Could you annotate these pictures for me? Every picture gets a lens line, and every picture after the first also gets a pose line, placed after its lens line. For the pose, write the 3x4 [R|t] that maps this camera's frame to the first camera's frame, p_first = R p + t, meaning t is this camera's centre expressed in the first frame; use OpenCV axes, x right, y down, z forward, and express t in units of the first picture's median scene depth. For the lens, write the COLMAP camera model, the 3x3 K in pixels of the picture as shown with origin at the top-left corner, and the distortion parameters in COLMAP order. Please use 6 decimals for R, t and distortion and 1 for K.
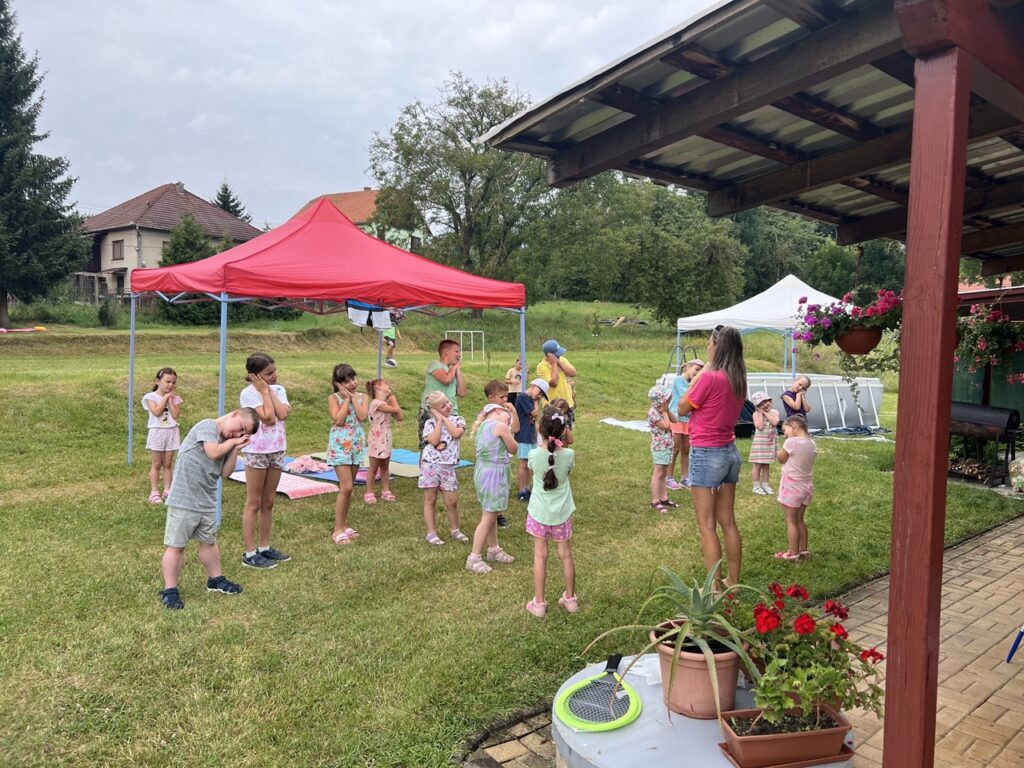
lens RADIAL K [[795.9, 0, 520.8], [0, 795.9, 385.8], [0, 0, 1]] dist [0.058296, -0.068119]
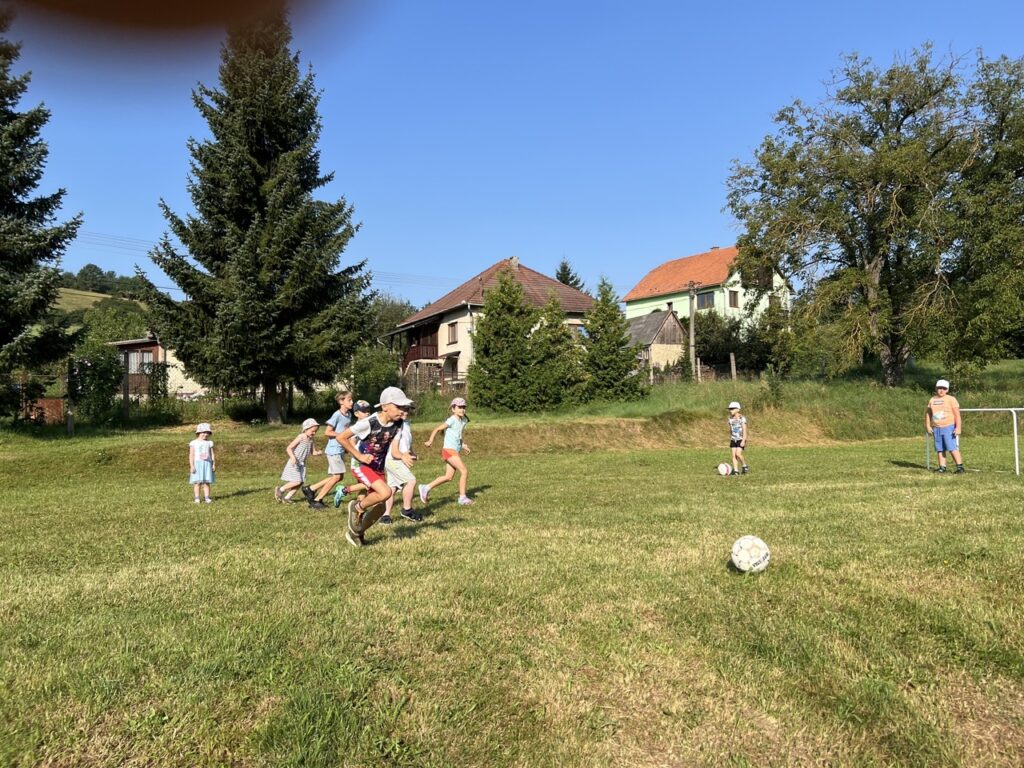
lens RADIAL K [[795.9, 0, 509.0], [0, 795.9, 382.9], [0, 0, 1]] dist [0.058296, -0.068119]
pose [[0.906799, -0.050040, -0.418582, -0.067803], [0.007099, 0.994602, -0.103522, -0.018530], [0.421503, 0.090903, 0.902259, 0.228643]]
